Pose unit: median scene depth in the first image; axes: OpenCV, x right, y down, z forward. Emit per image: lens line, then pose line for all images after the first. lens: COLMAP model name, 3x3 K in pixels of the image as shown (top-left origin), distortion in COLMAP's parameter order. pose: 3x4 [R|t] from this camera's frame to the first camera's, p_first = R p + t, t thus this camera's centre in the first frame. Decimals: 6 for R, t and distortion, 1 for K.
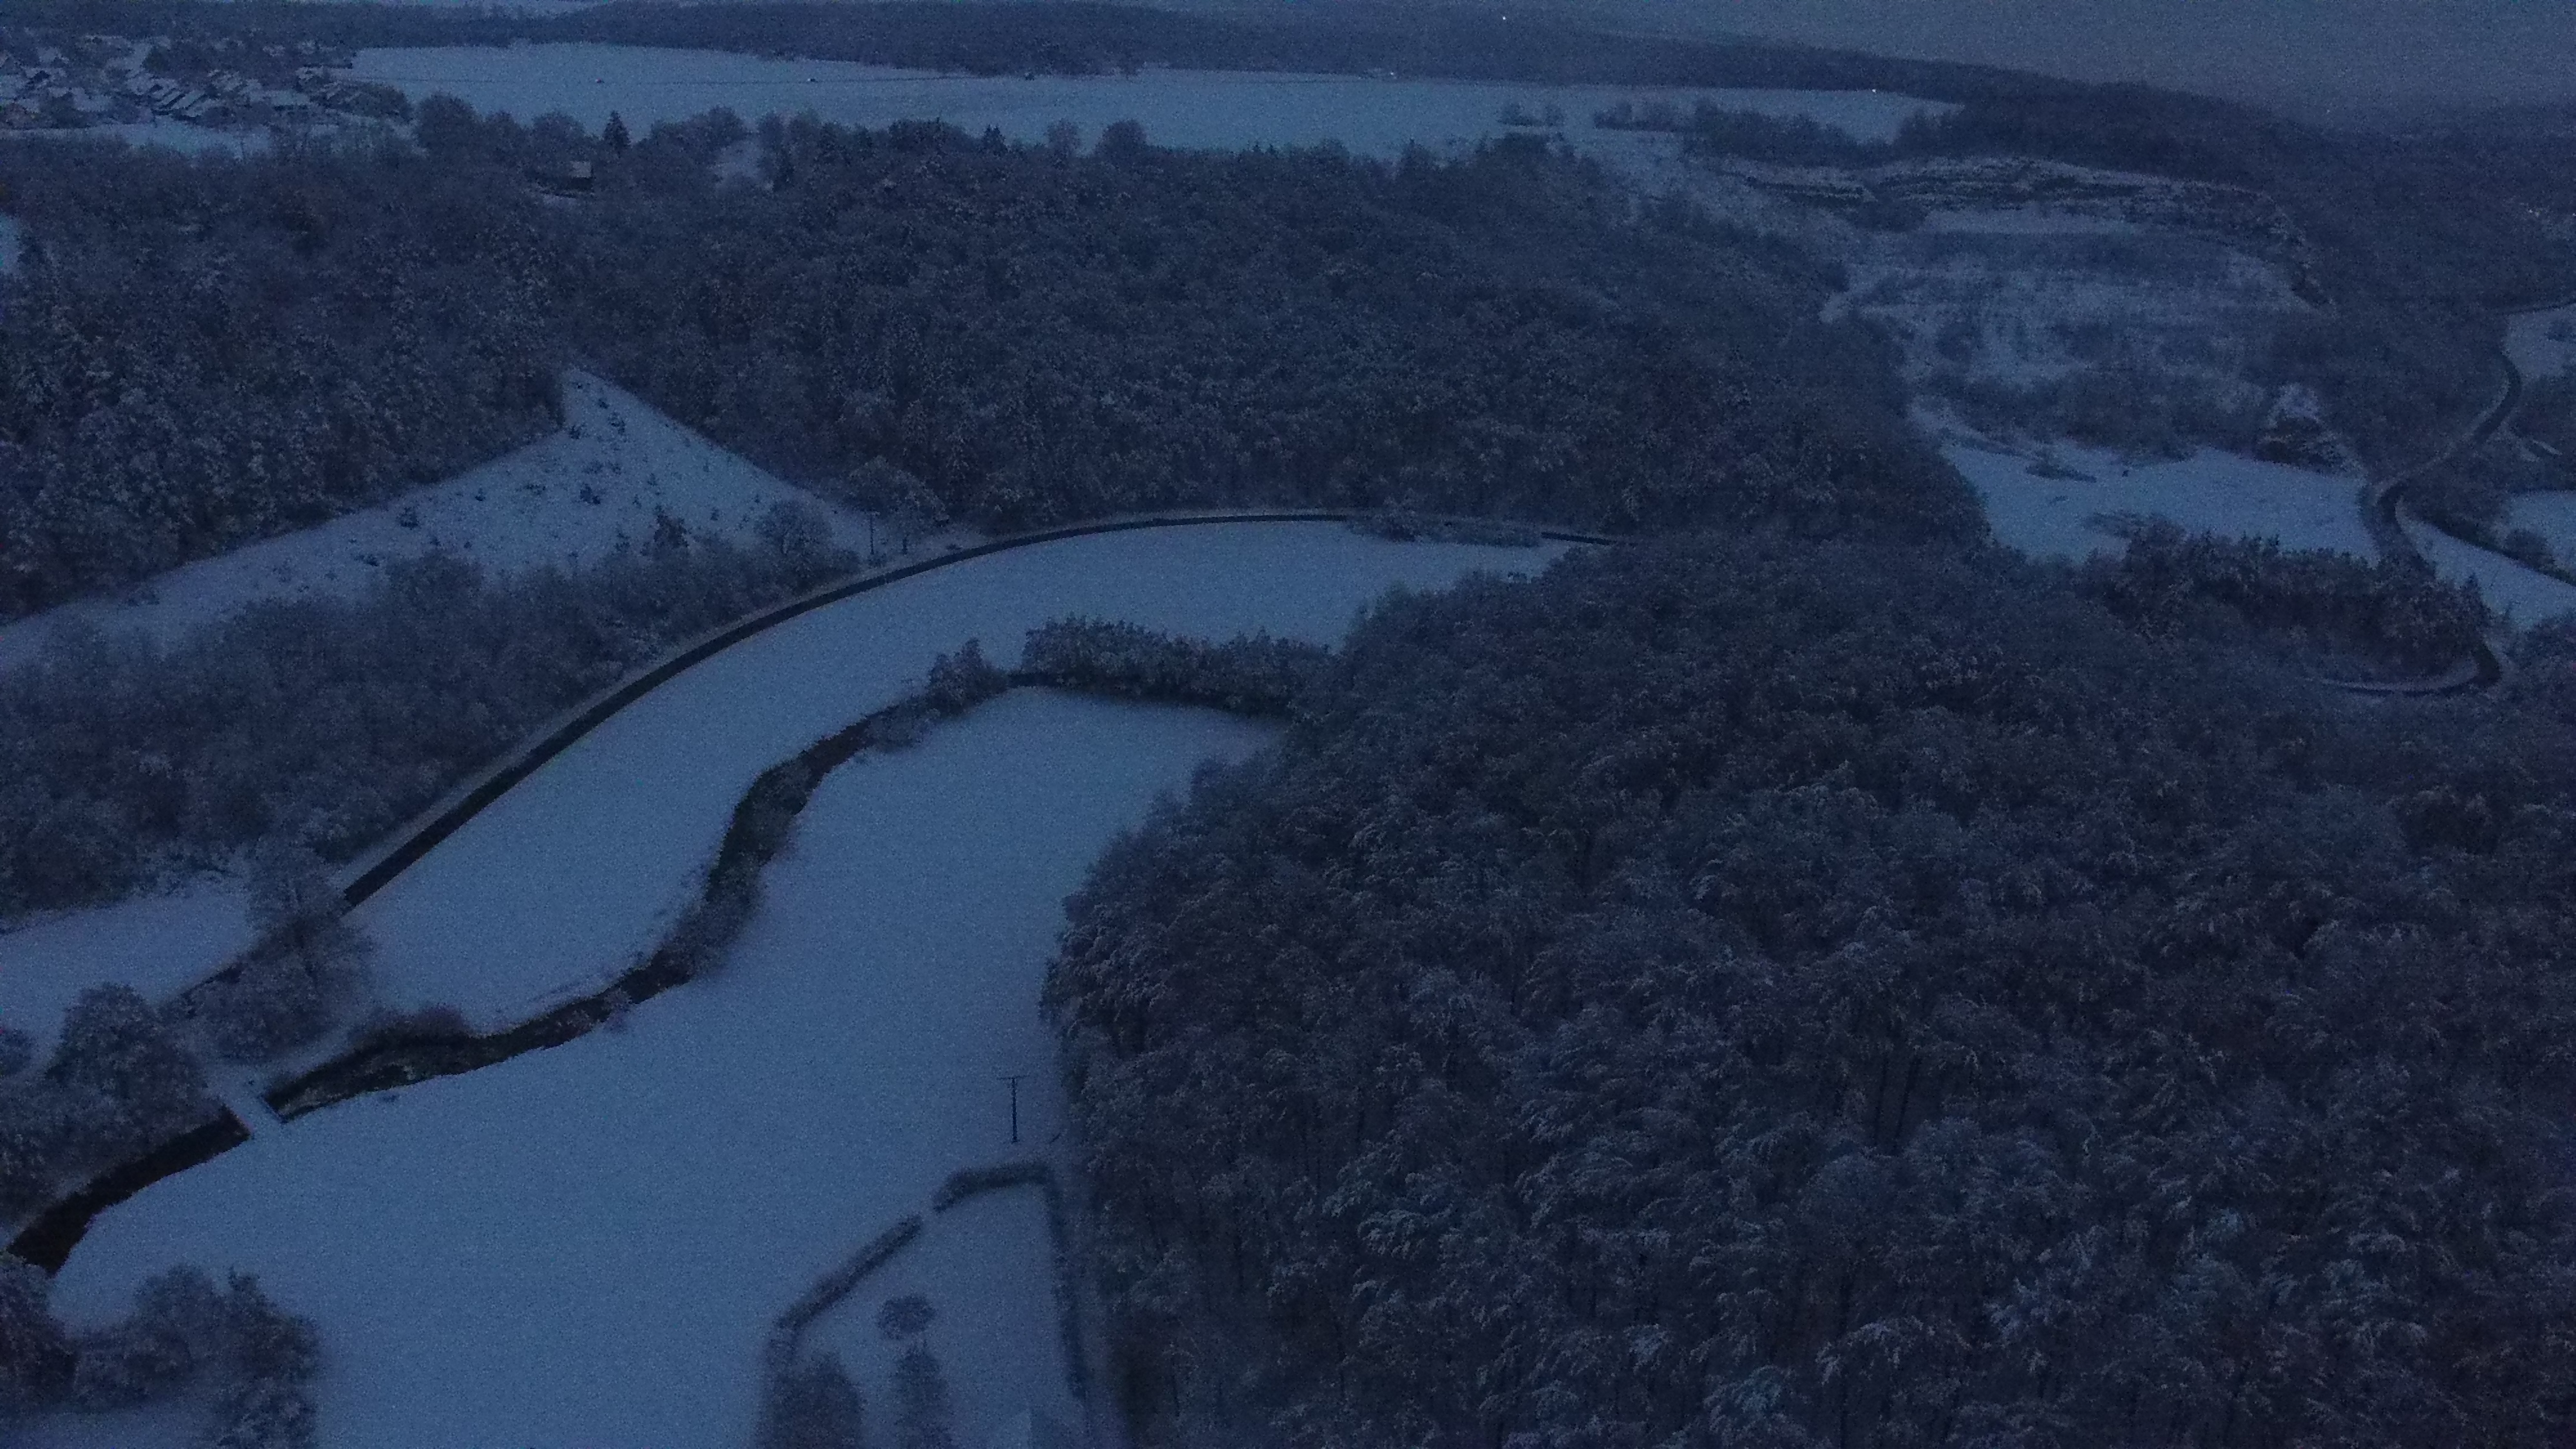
lens RADIAL K [[1738.3, 0, 1252.1], [0, 1738.3, 765.6], [0, 0, 1]] dist [-0.119445, 0.088371]
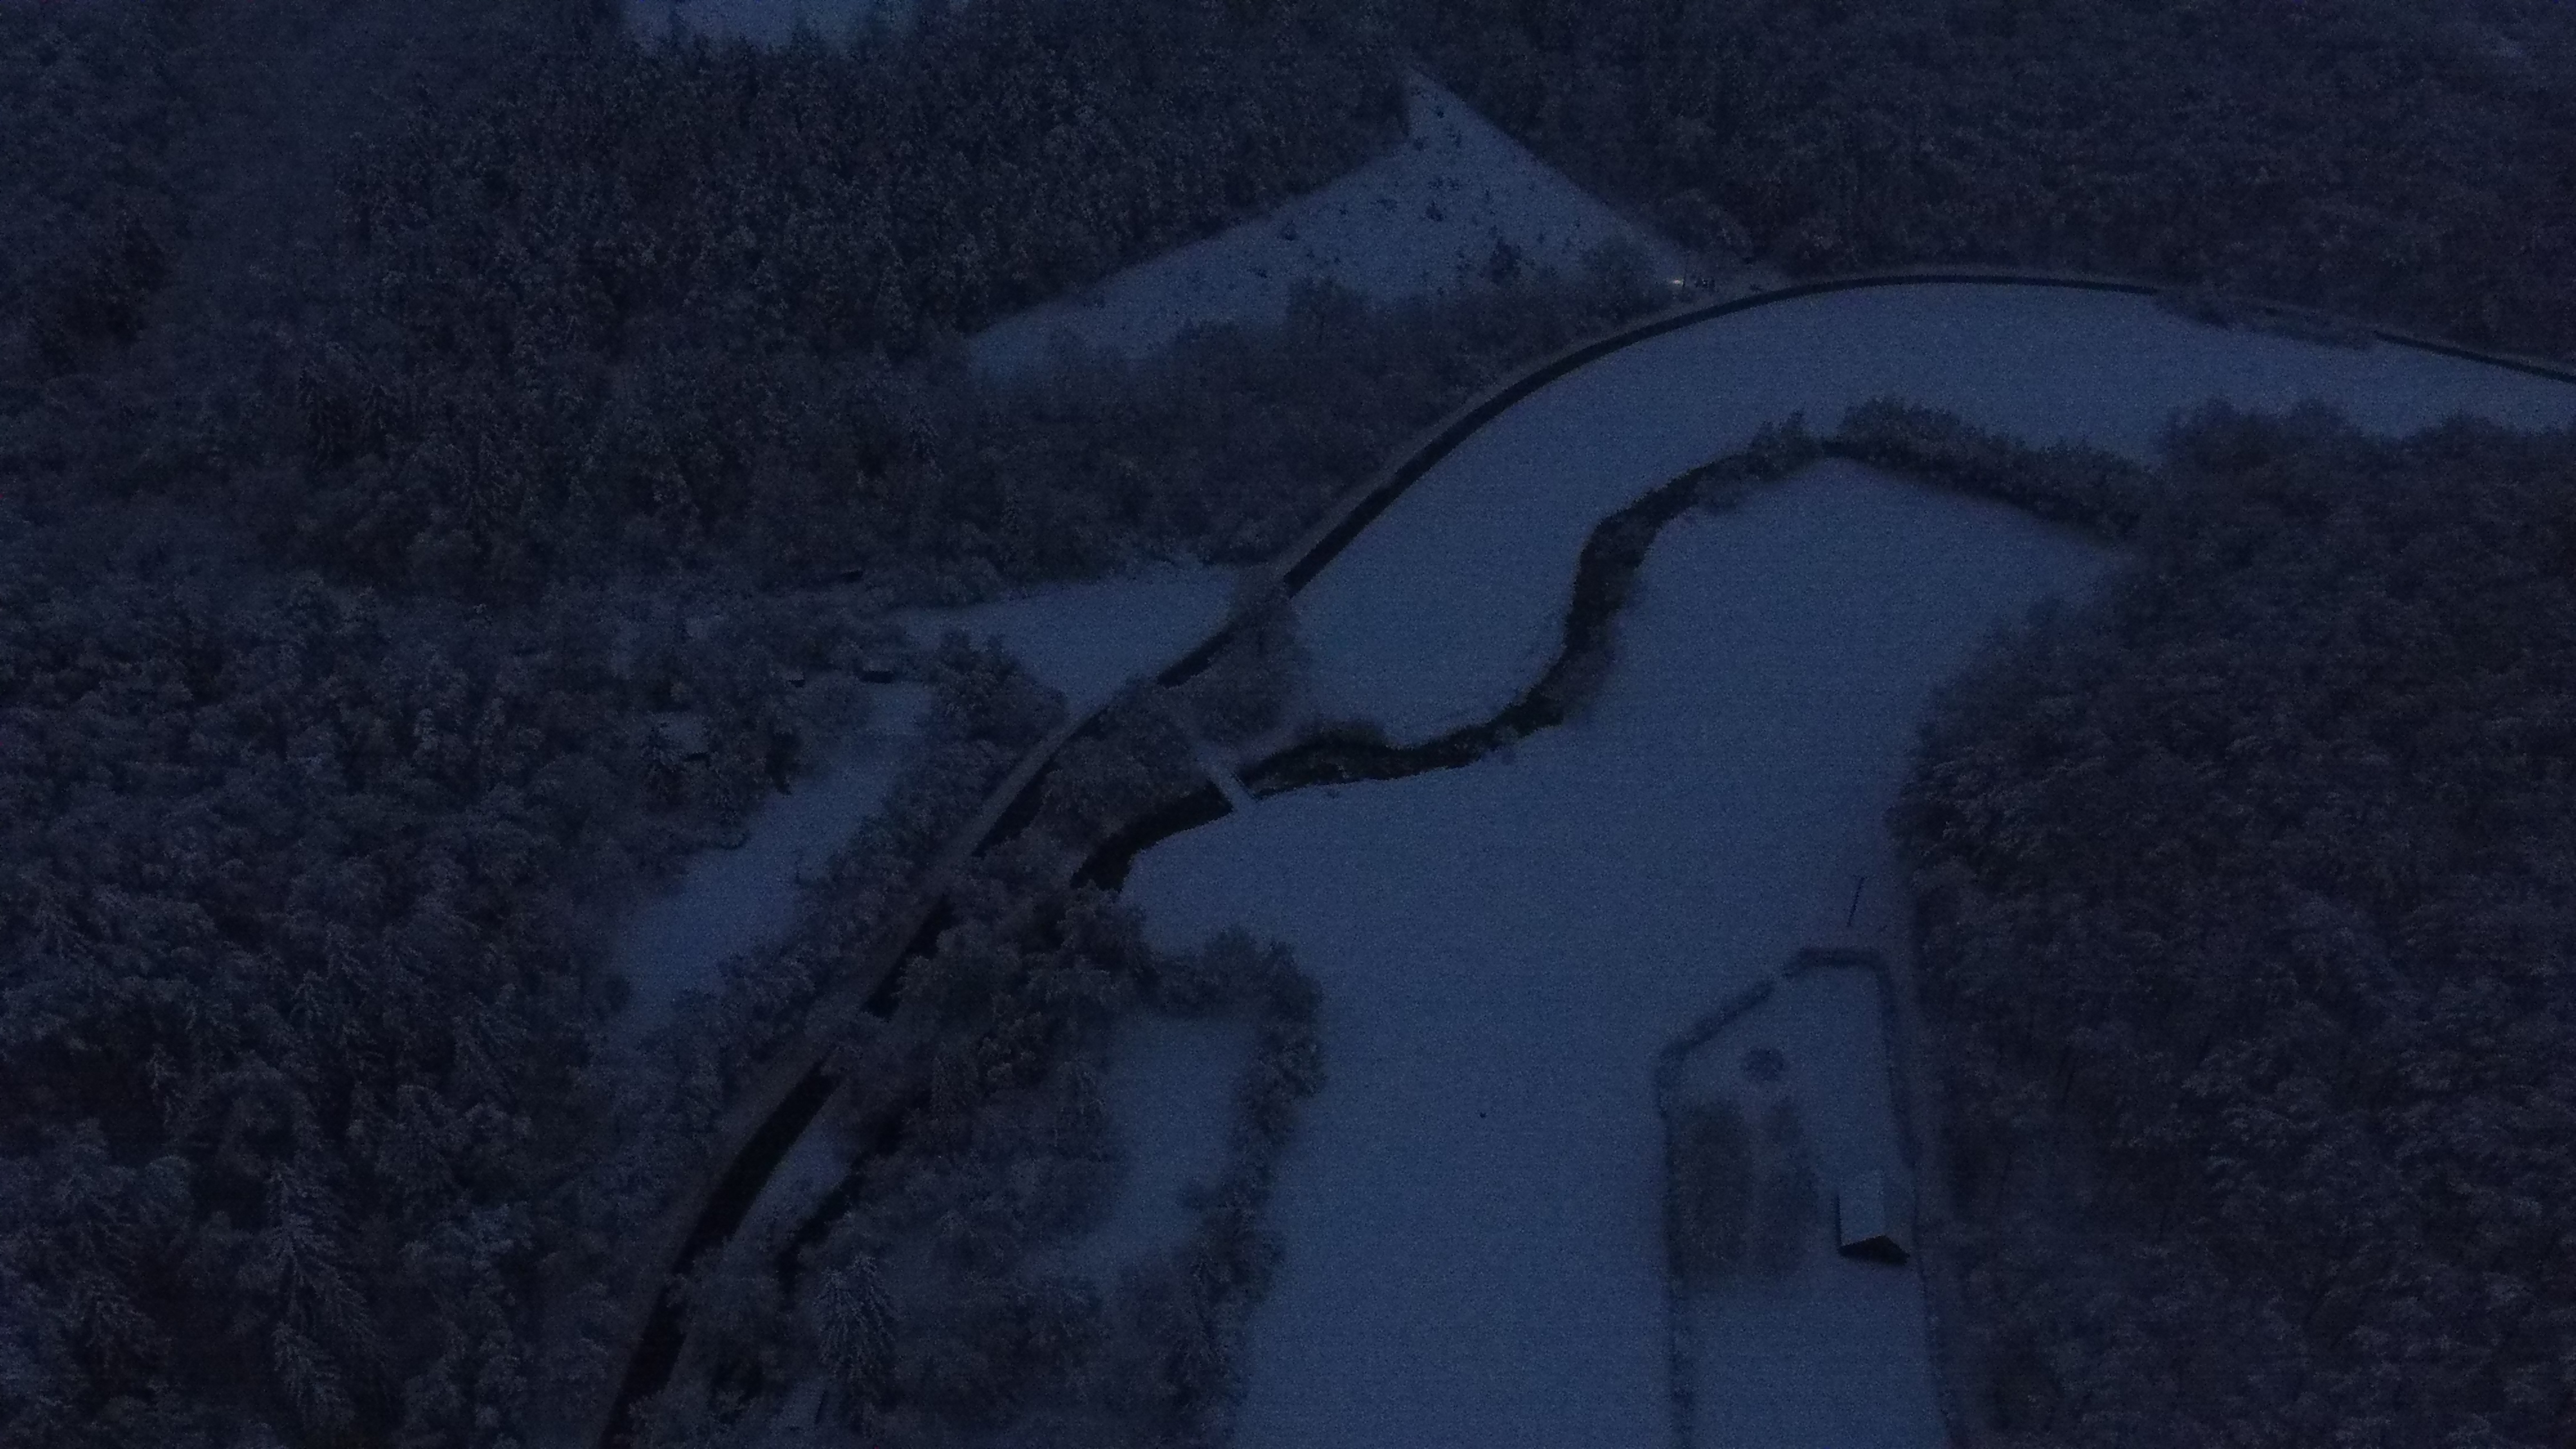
lens RADIAL K [[1738.3, 0, 1253.5], [0, 1738.3, 747.1], [0, 0, 1]] dist [-0.119445, 0.088371]
pose [[0.936691, 0.179215, -0.300820, -0.144358], [-0.109592, 0.965982, 0.234242, -0.099015], [0.332566, -0.186445, 0.924466, -0.148683]]
